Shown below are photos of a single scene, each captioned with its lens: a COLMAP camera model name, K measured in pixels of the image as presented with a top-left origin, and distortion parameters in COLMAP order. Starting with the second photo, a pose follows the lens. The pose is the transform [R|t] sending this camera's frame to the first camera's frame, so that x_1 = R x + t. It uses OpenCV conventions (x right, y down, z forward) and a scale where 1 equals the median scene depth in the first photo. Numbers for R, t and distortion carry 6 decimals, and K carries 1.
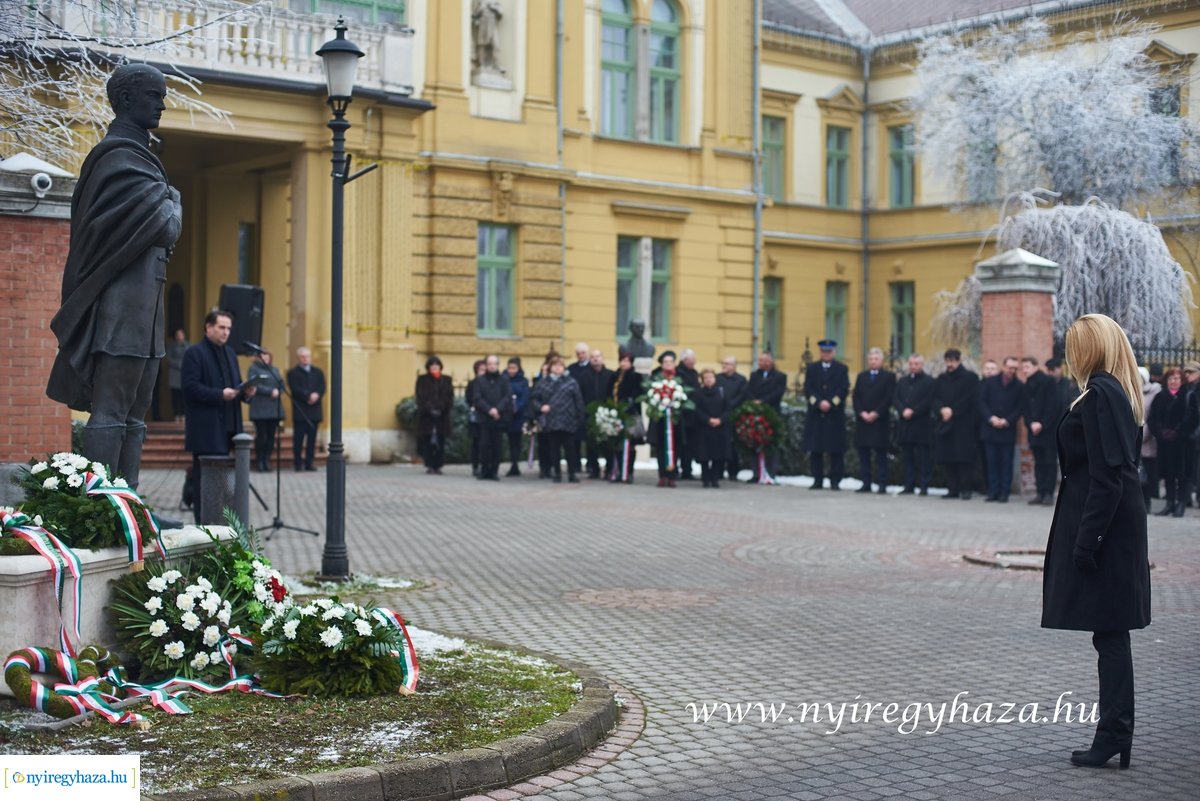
lens RADIAL K [[1722.6, 0, 600.0], [0, 1722.6, 400.5], [0, 0, 1]] dist [-0.128743, 0.169739]
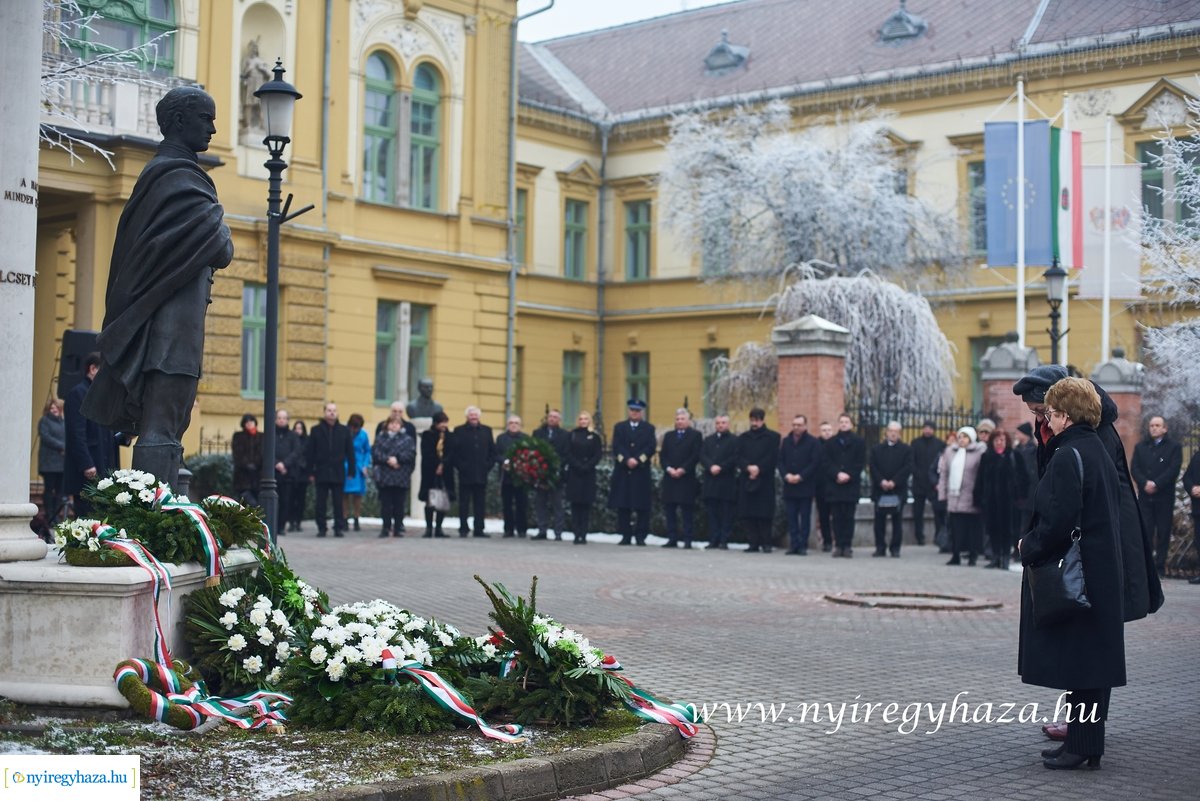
lens RADIAL K [[1722.6, 0, 600.0], [0, 1722.6, 400.5], [0, 0, 1]] dist [-0.128743, 0.169739]
pose [[0.983423, 0.013580, 0.180816, -0.060004], [-0.005708, 0.999016, -0.043982, 0.008827], [-0.181236, 0.042221, 0.982533, -0.008704]]
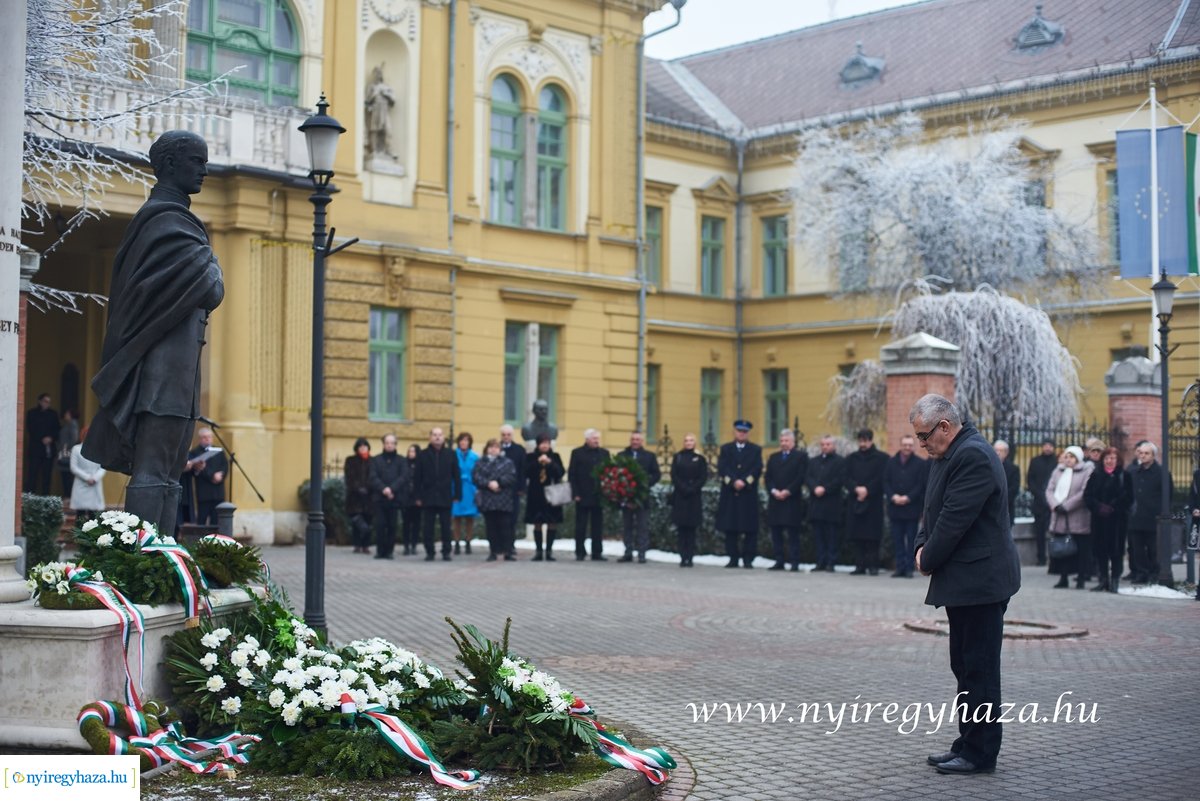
lens RADIAL K [[1722.6, 0, 600.0], [0, 1722.6, 400.5], [0, 0, 1]] dist [-0.128743, 0.169739]
pose [[0.996220, 0.003550, 0.086789, -0.031030], [0.001004, 0.998628, -0.052365, 0.005005], [-0.086856, 0.052254, 0.994849, -0.008560]]
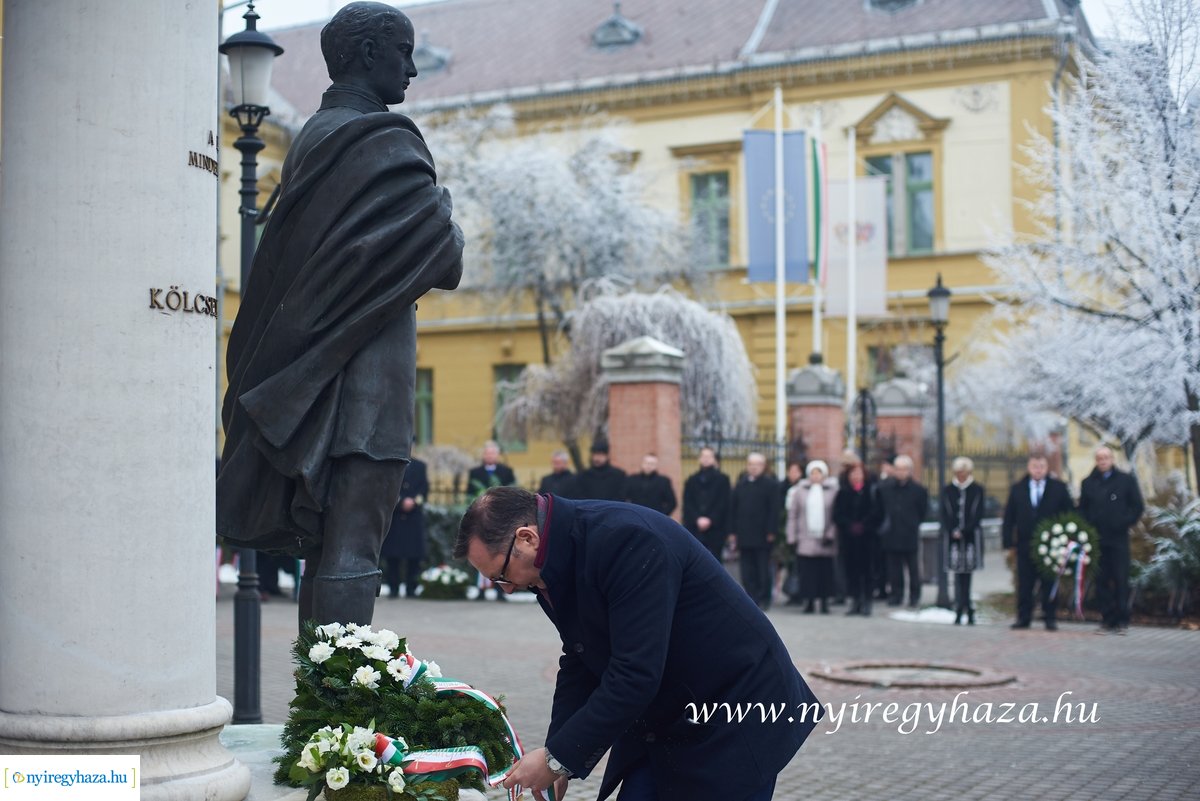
lens RADIAL K [[1732.7, 0, 600.0], [0, 1732.7, 400.5], [0, 0, 1]] dist [-0.112719, 0.068003]
pose [[0.919391, 0.007161, 0.393280, -0.126351], [0.014187, 0.998580, -0.051348, -0.004010], [-0.393090, 0.052788, 0.917984, 0.108299]]
